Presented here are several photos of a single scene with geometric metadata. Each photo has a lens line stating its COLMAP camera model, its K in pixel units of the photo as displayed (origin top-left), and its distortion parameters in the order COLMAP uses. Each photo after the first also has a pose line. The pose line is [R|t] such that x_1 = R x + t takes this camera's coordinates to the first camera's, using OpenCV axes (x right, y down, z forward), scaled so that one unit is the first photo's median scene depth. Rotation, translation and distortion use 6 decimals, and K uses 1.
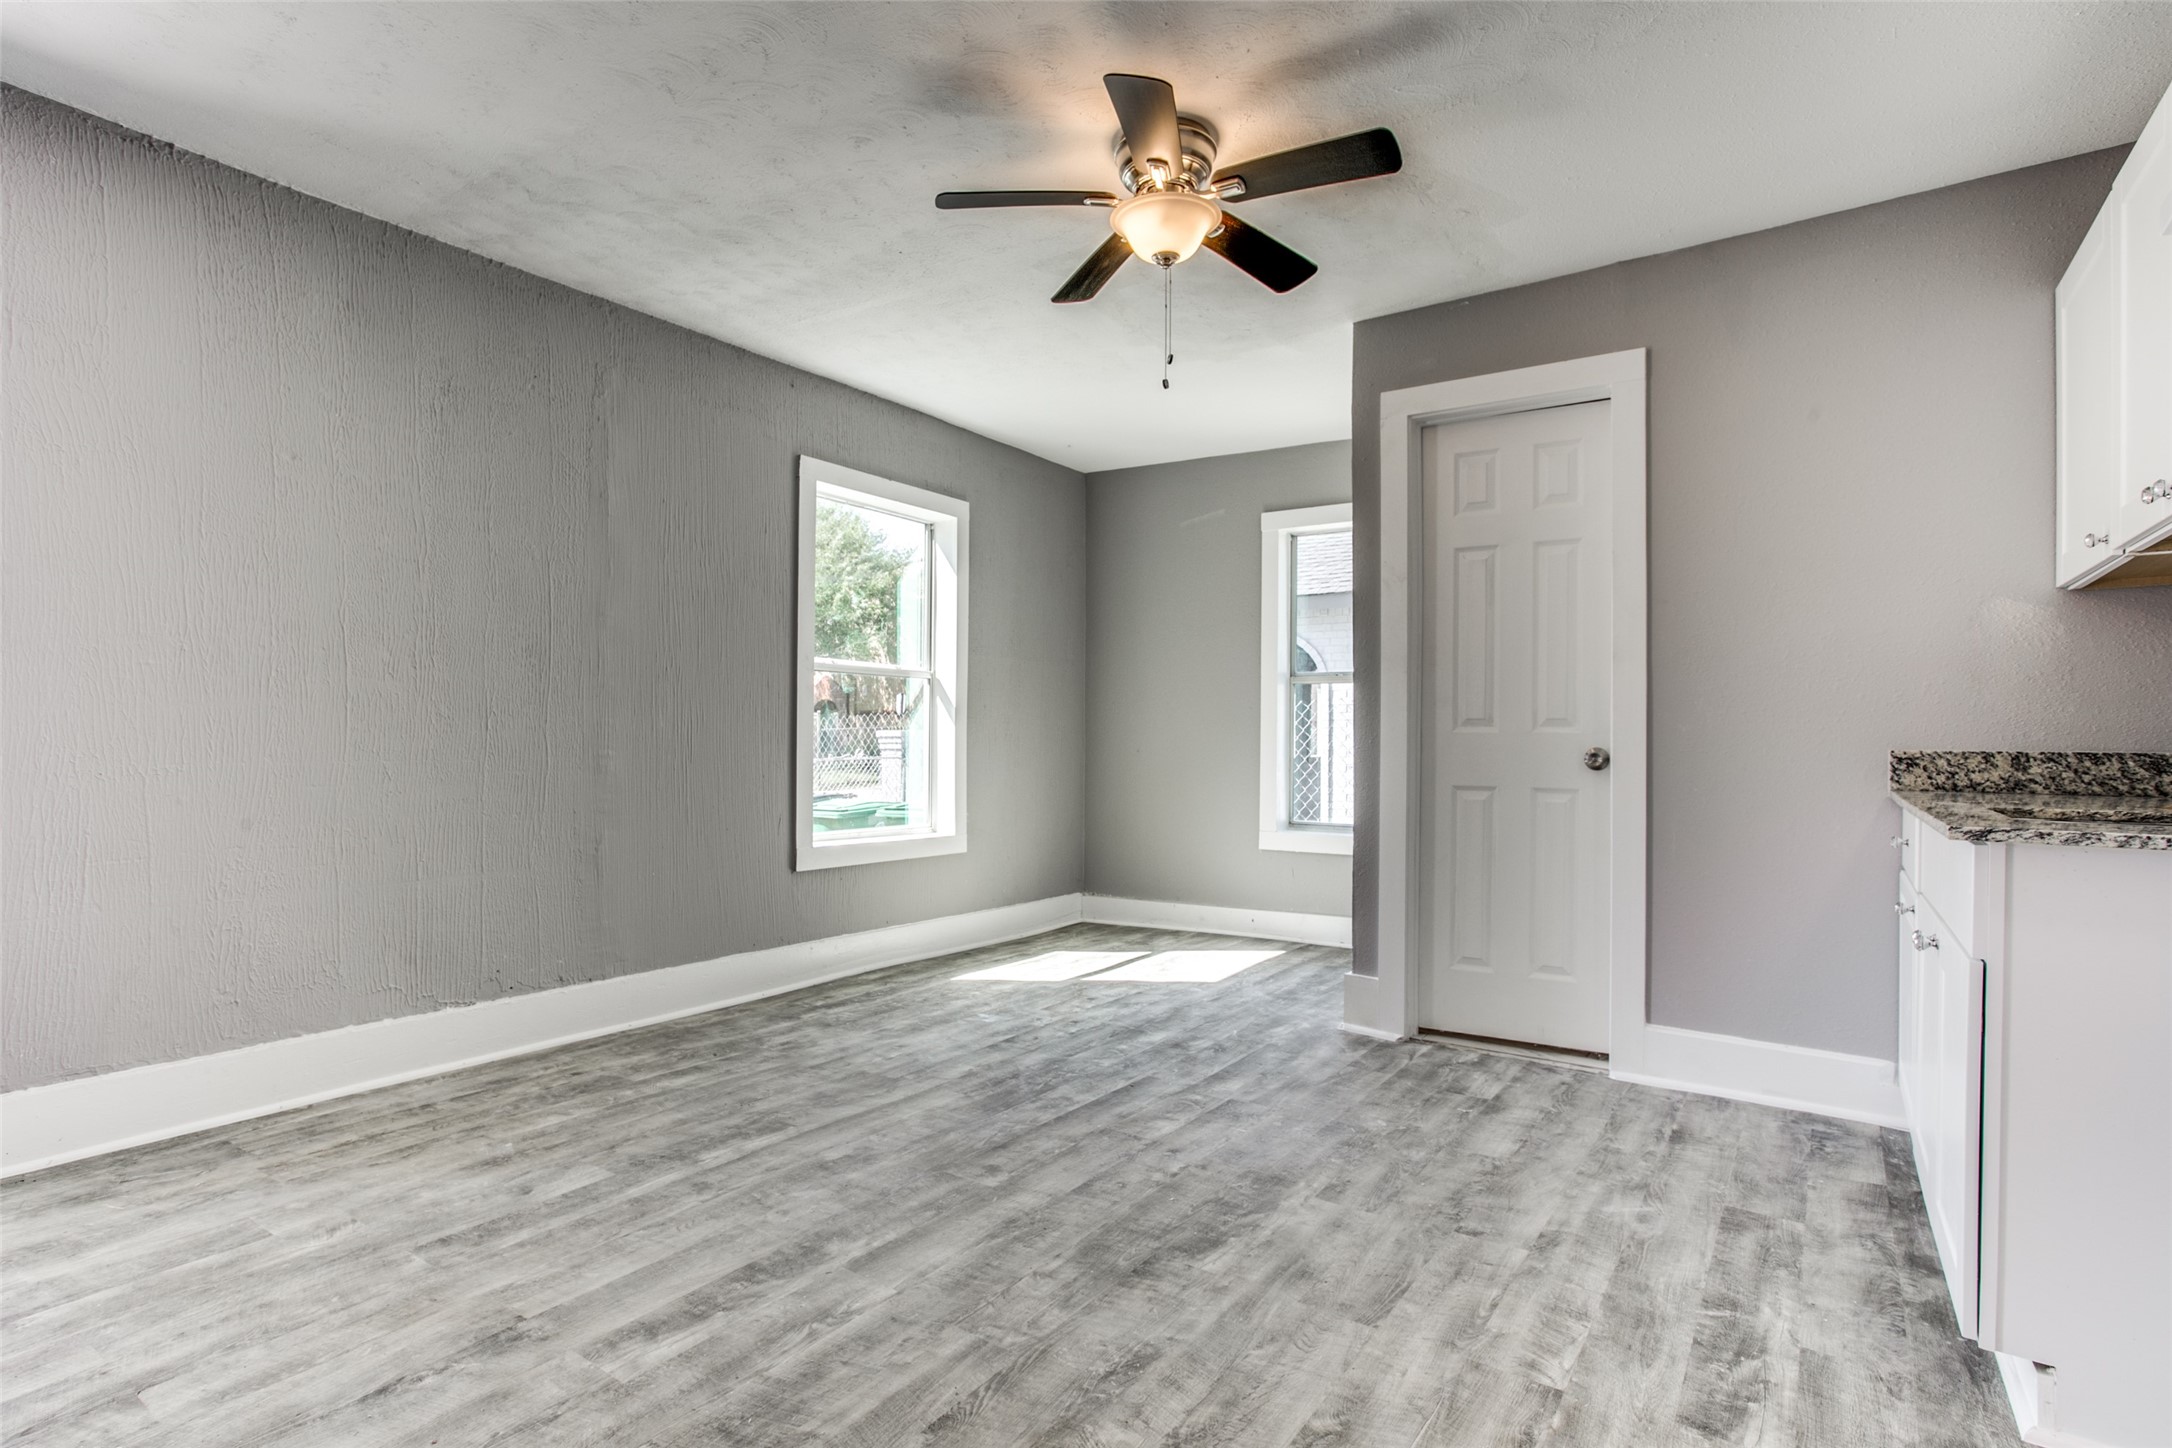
lens RADIAL K [[1082.4, 0, 1043.2], [0, 1082.4, 741.6], [0, 0, 1]] dist [-0.022296, 0.007281]
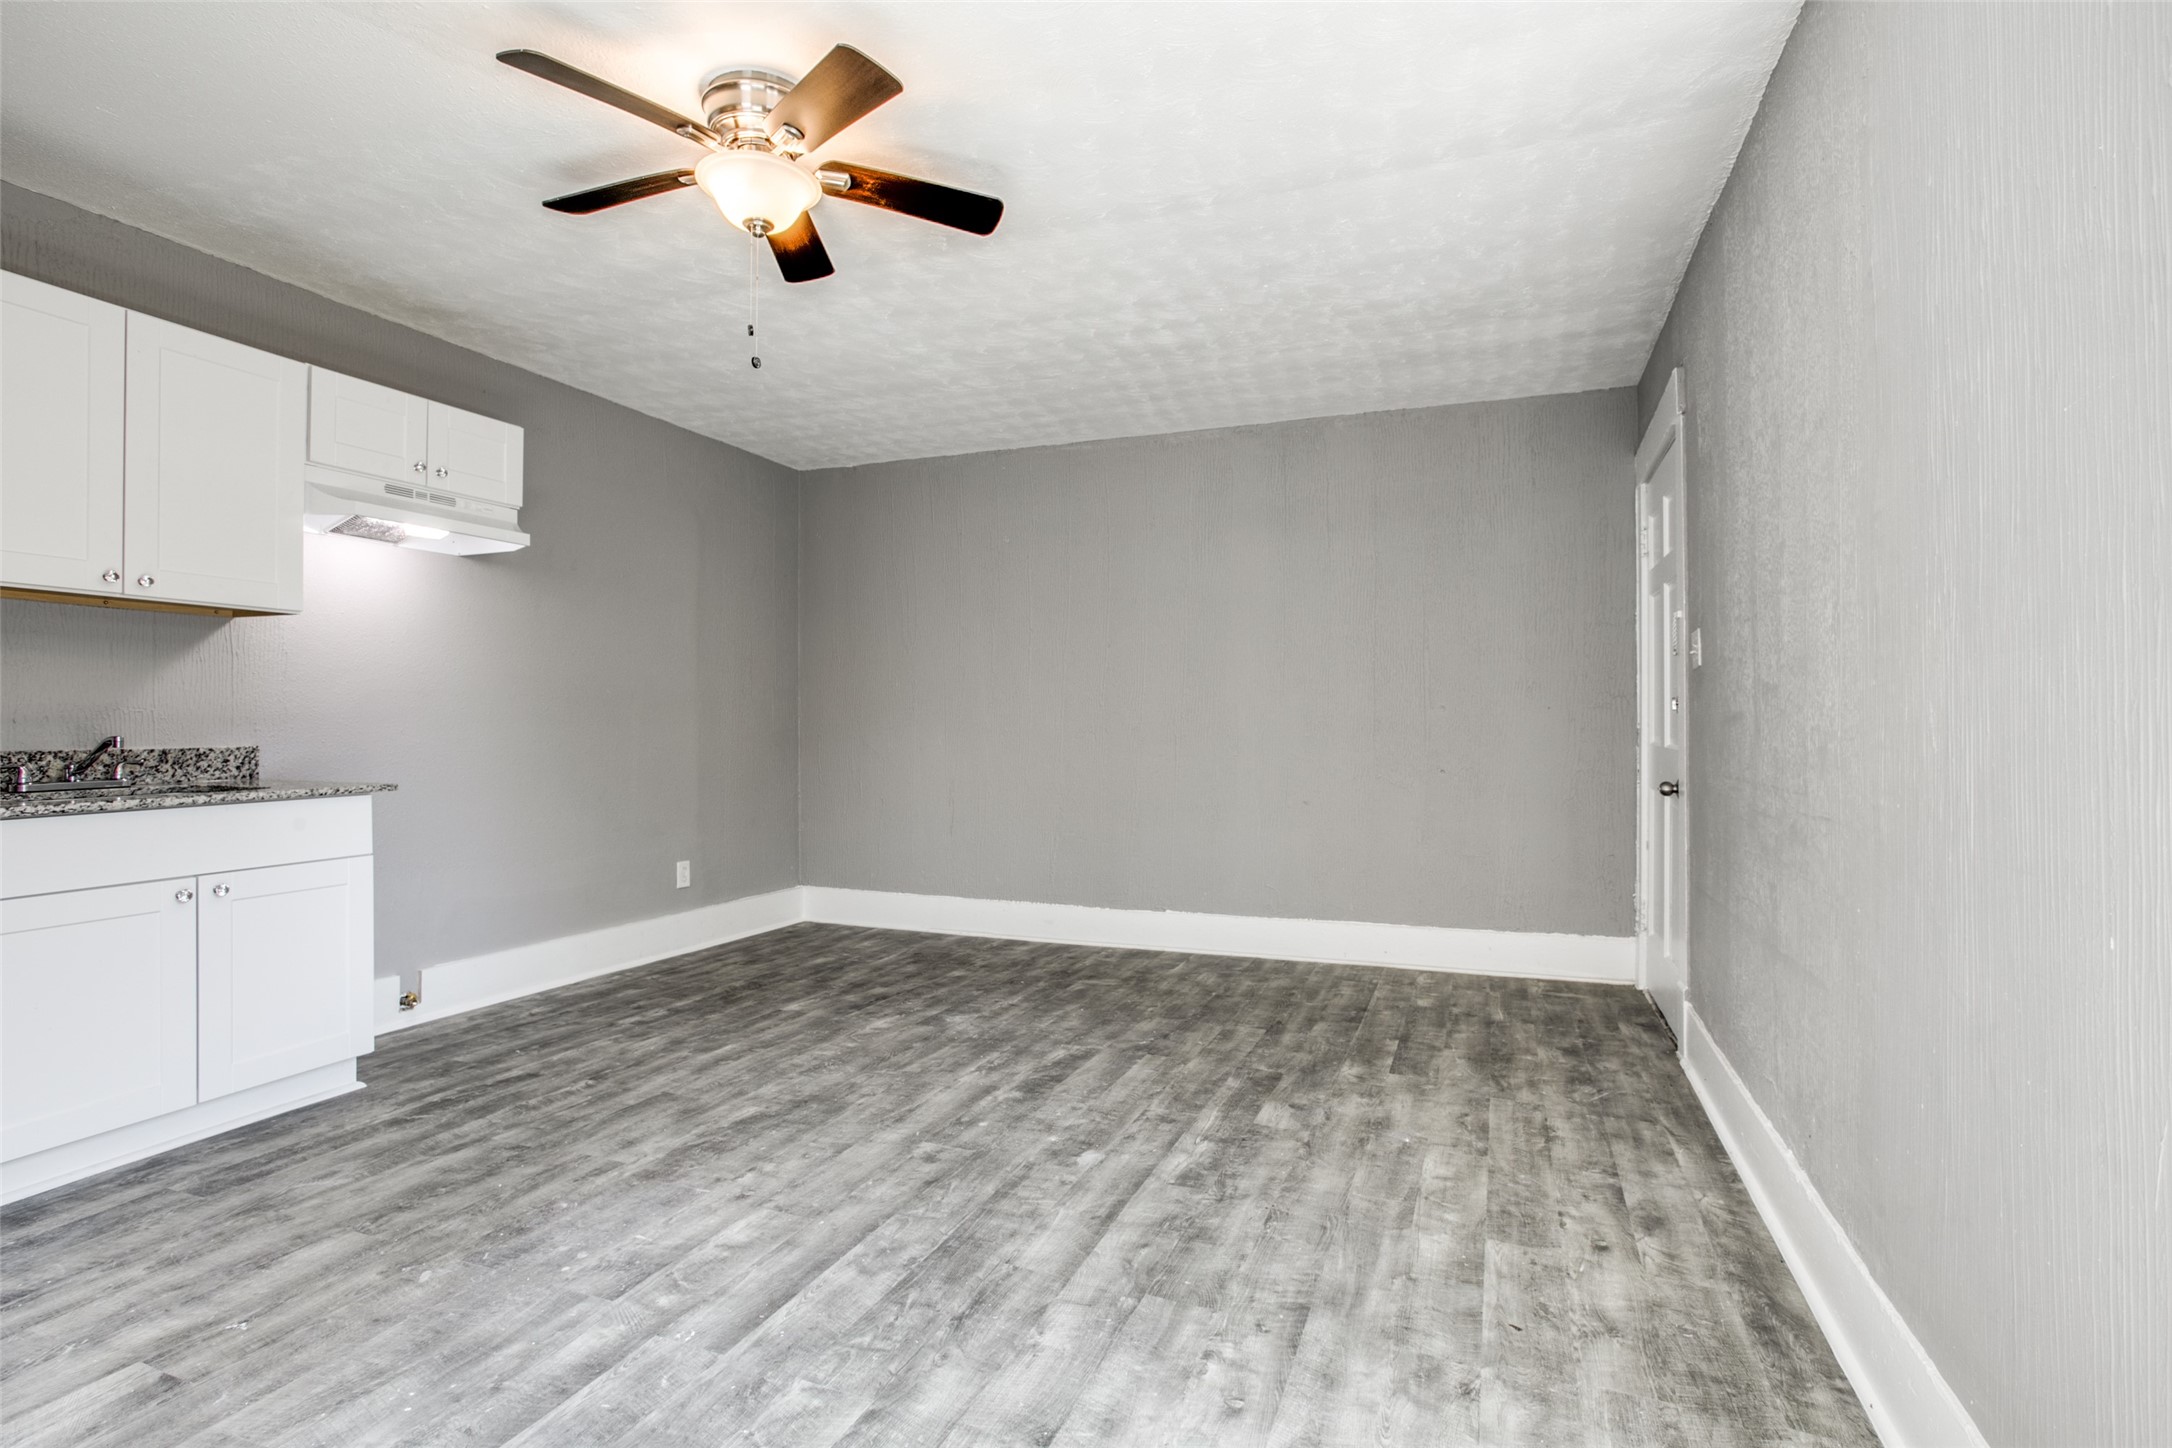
lens RADIAL K [[1061.0, 0, 1087.1], [0, 1061.0, 720.0], [0, 0, 1]] dist [-0.031792, 0.012849]
pose [[-0.965520, -0.008818, -0.260180, 0.062268], [-0.009008, 0.999959, -0.000460, -0.025709], [0.260174, 0.001899, -0.965560, 1.656707]]
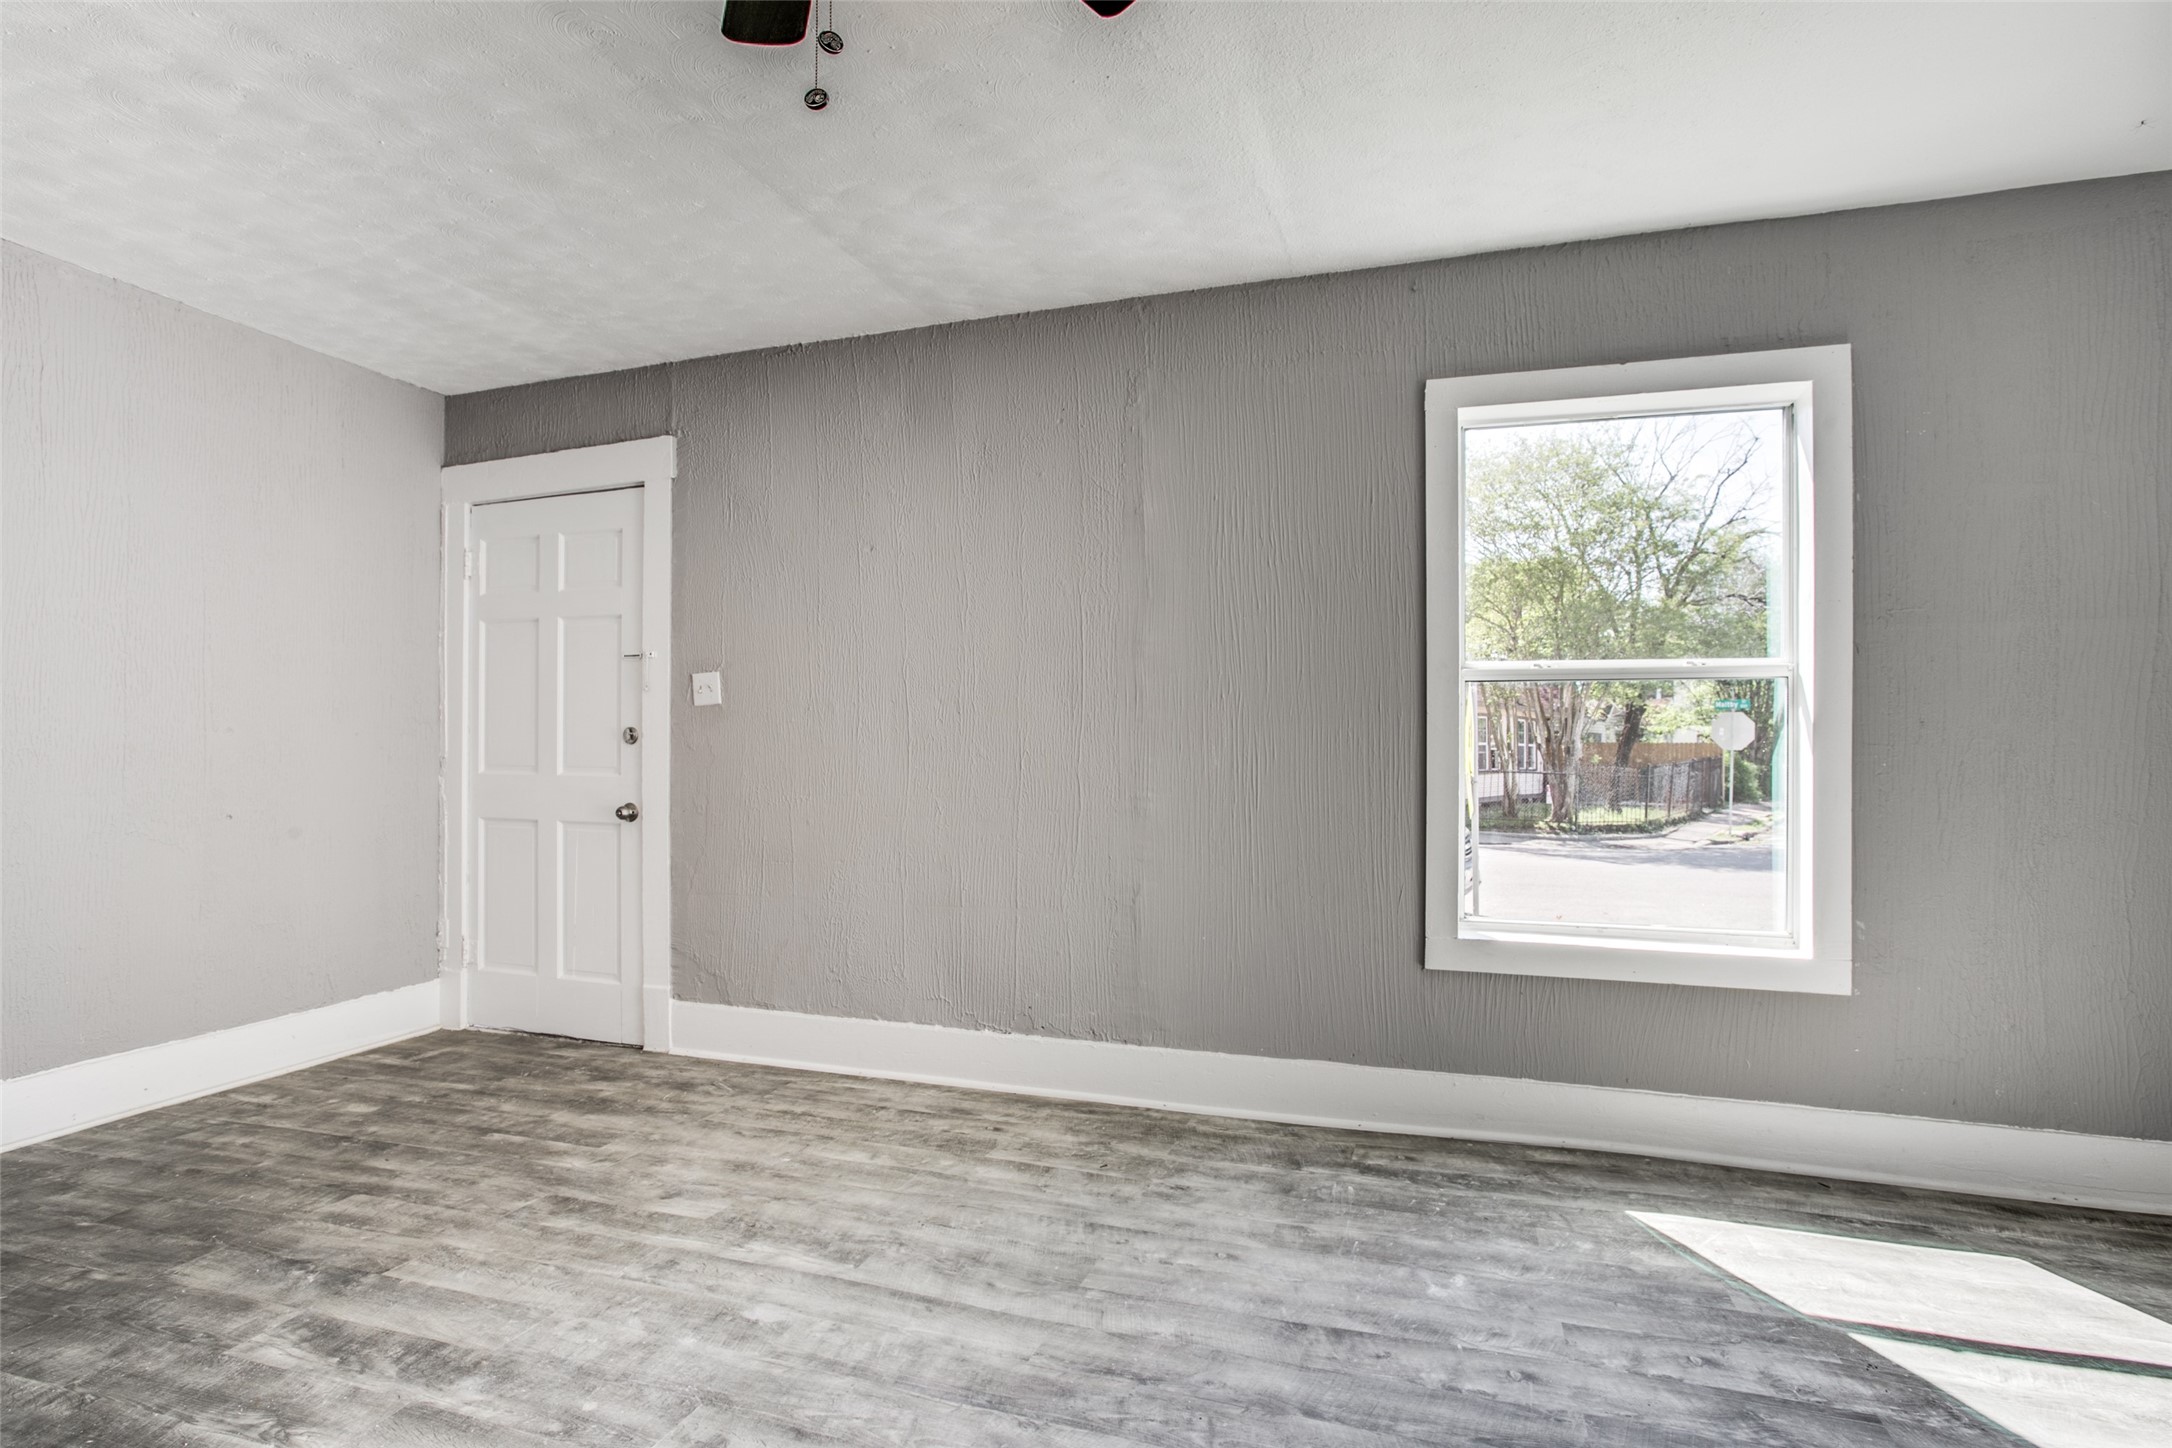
lens RADIAL K [[1061.0, 0, 1093.6], [0, 1061.0, 755.0], [0, 0, 1]] dist [-0.031792, 0.012849]
pose [[0.313941, -0.005374, -0.949427, 0.521474], [-0.005571, 0.999956, -0.007502, -0.019700], [0.949426, 0.007644, 0.313898, 0.831948]]
